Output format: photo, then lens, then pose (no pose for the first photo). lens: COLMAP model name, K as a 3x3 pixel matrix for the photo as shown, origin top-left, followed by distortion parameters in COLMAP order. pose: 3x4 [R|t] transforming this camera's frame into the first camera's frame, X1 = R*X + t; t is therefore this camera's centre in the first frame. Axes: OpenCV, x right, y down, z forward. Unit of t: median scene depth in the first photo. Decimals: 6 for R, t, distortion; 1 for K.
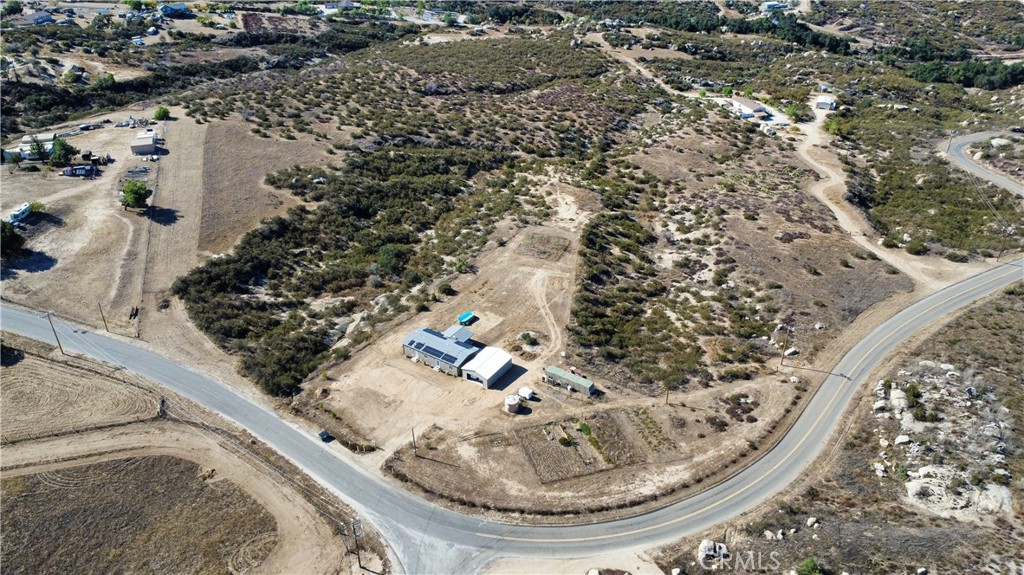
lens RADIAL K [[774.1, 0, 511.9], [0, 774.1, 288.8], [0, 0, 1]] dist [0.005817, -0.008592]
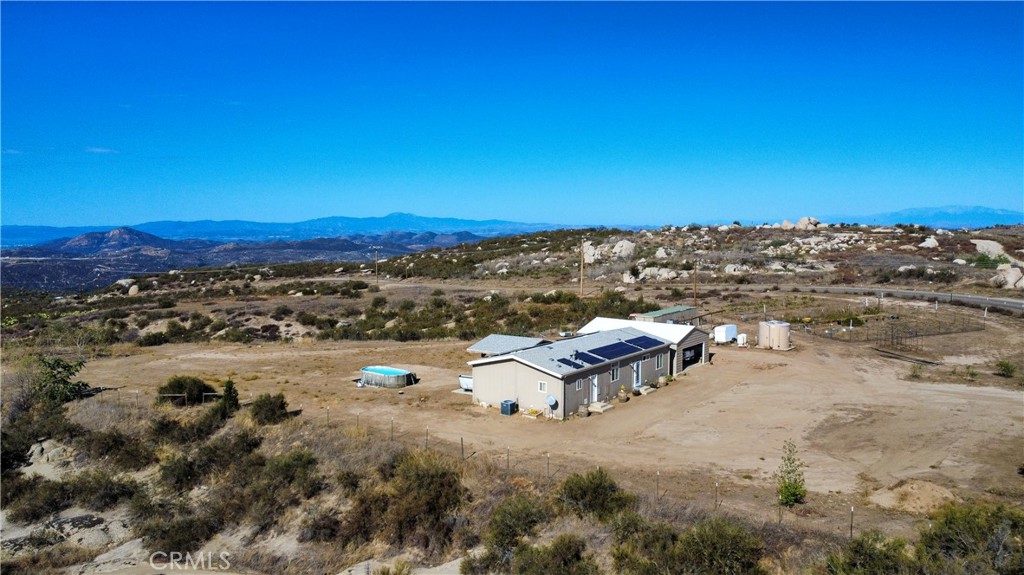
lens RADIAL K [[774.1, 0, 514.9], [0, 774.1, 289.0], [0, 0, 1]] dist [0.005817, -0.008592]
pose [[0.051949, -0.086204, 0.994922, -0.326033], [0.525968, 0.849253, 0.046119, 0.016453], [-0.848916, 0.520902, 0.089458, 0.757714]]
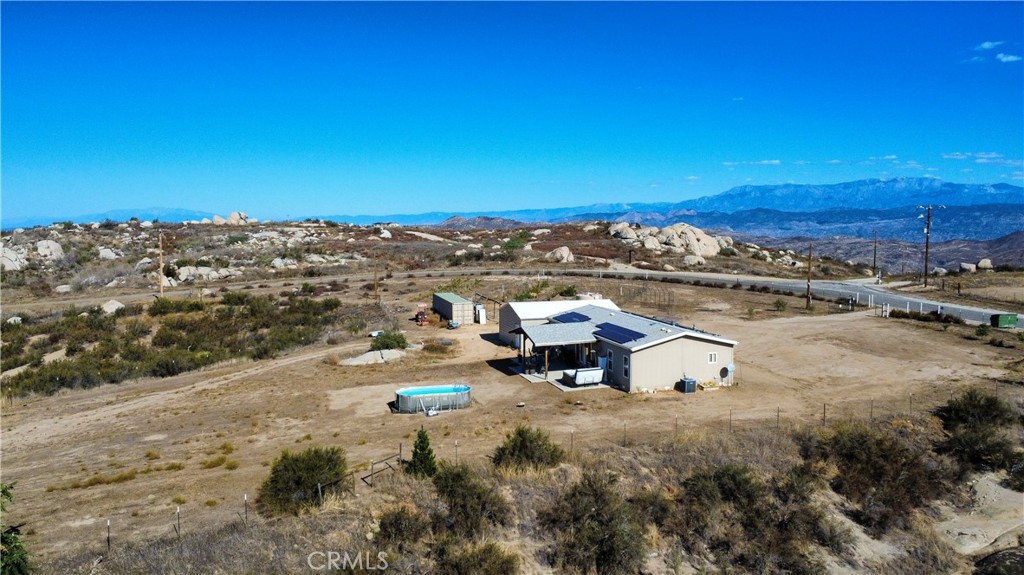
lens RADIAL K [[774.1, 0, 513.3], [0, 774.1, 293.7], [0, 0, 1]] dist [0.005817, -0.008592]
pose [[-0.777324, -0.053270, 0.626841, -0.202039], [0.337266, 0.805831, 0.486712, -0.089877], [-0.531055, 0.589745, -0.608425, 0.942893]]
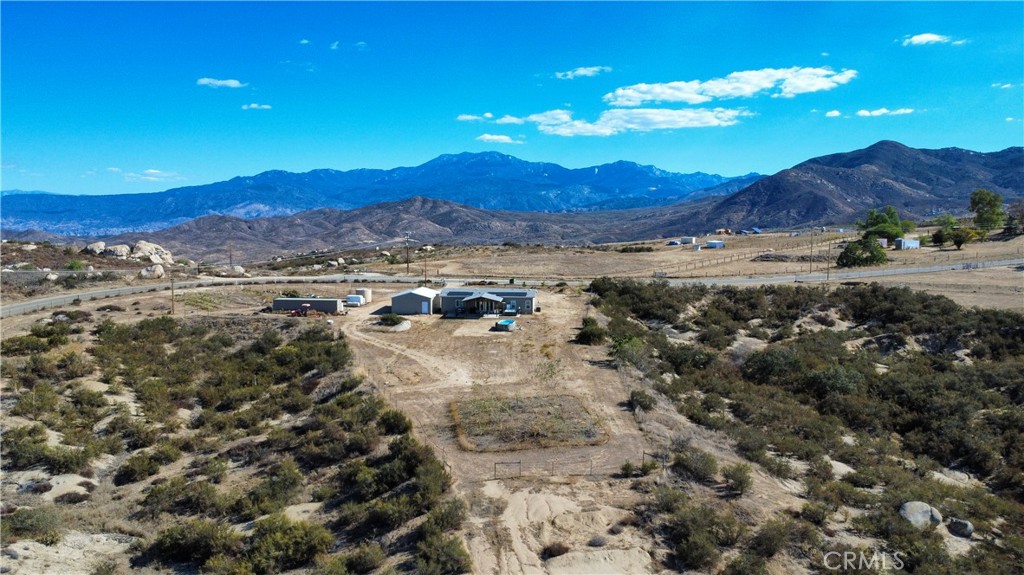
lens RADIAL K [[774.1, 0, 509.7], [0, 774.1, 257.8], [0, 0, 1]] dist [0.005817, -0.008592]
pose [[-0.877446, 0.033878, -0.478478, 0.196735], [-0.246472, 0.823907, 0.510323, -0.272700], [0.411510, 0.565712, -0.714583, 1.188120]]
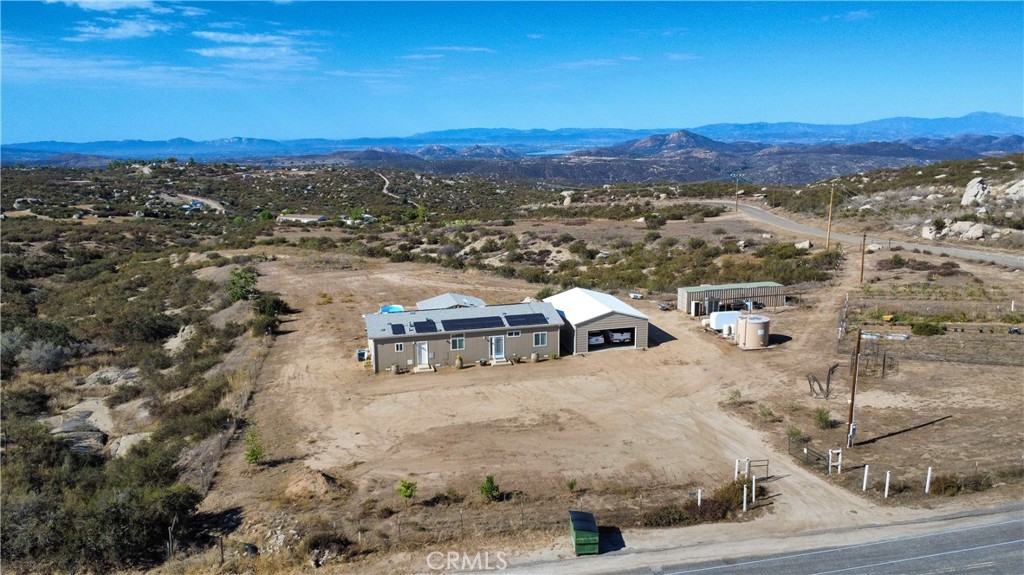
lens RADIAL K [[774.1, 0, 513.9], [0, 774.1, 286.2], [0, 0, 1]] dist [0.005817, -0.008592]
pose [[0.670272, -0.154520, 0.725850, -0.271420], [0.395366, 0.902074, -0.173058, 0.104544], [-0.628030, 0.402972, 0.665727, 0.559139]]
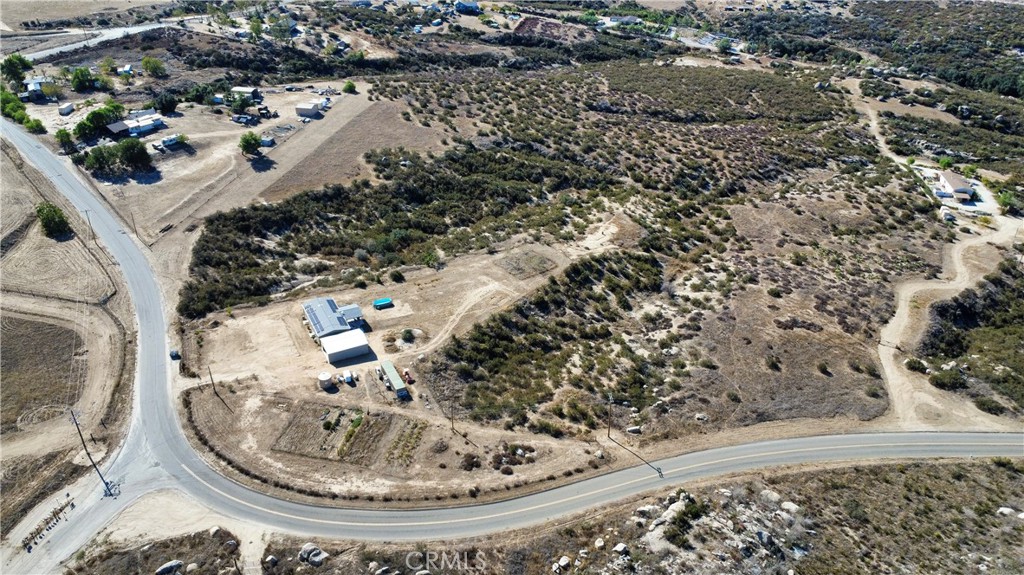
lens RADIAL K [[774.1, 0, 510.3], [0, 774.1, 286.8], [0, 0, 1]] dist [0.005817, -0.008592]
pose [[0.870881, 0.252475, -0.421690, 0.450716], [-0.262169, 0.964352, 0.035944, -0.056943], [0.415733, 0.079251, 0.906027, 0.090595]]
